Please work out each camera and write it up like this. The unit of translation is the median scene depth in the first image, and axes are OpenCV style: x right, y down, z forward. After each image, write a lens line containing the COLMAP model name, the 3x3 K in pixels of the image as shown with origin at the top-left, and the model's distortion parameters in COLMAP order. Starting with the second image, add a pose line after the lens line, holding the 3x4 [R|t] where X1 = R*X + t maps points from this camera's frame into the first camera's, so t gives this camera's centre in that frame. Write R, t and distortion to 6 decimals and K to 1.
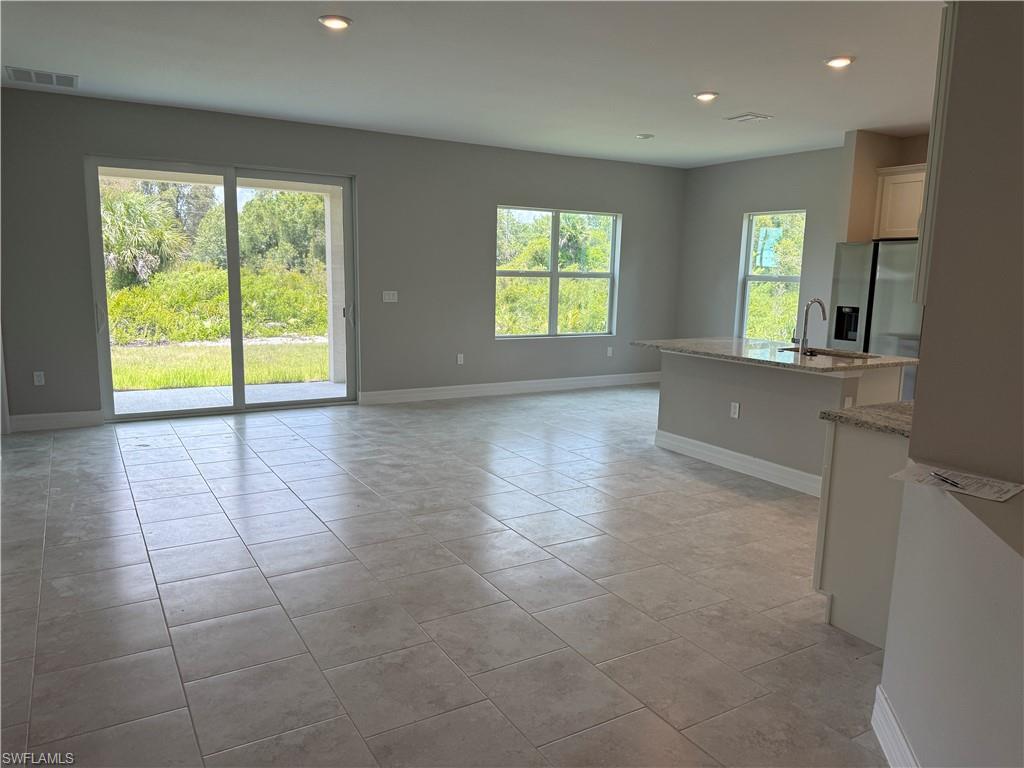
lens RADIAL K [[722.0, 0, 501.1], [0, 722.0, 382.5], [0, 0, 1]] dist [0.063944, -0.087590]
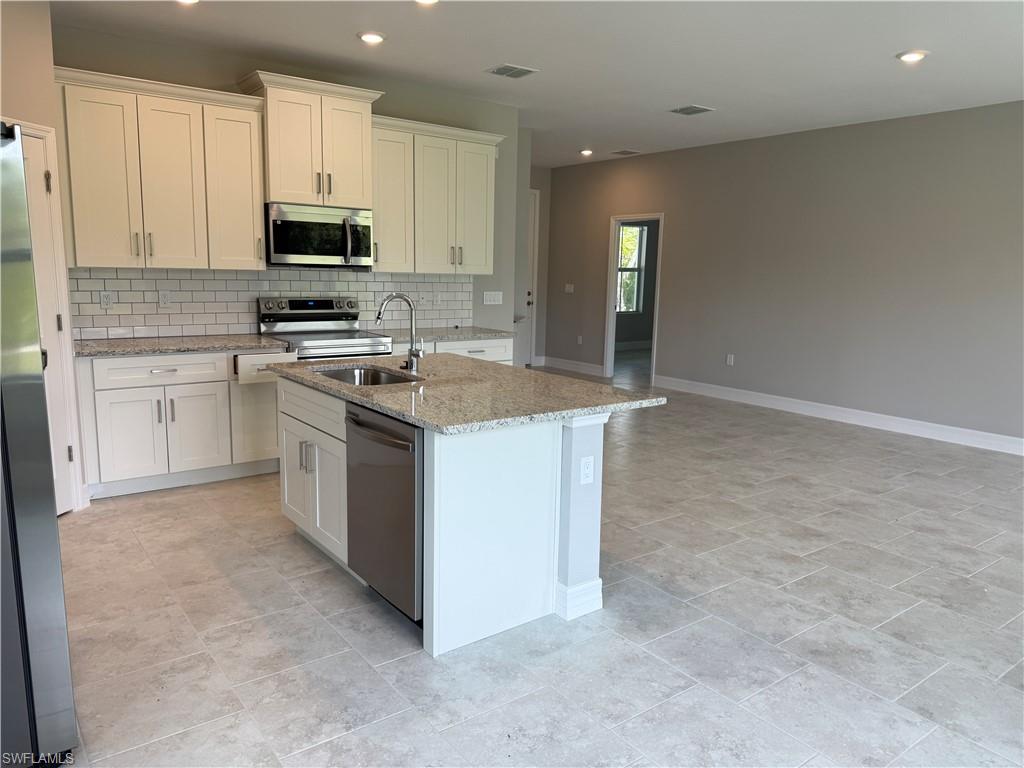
lens RADIAL K [[722.0, 0, 509.4], [0, 722.0, 390.6], [0, 0, 1]] dist [0.063944, -0.087590]
pose [[-0.992390, -0.021229, -0.121291, 0.357082], [-0.058935, 0.946763, 0.316490, -0.220753], [0.108115, 0.321230, -0.940810, 1.486785]]
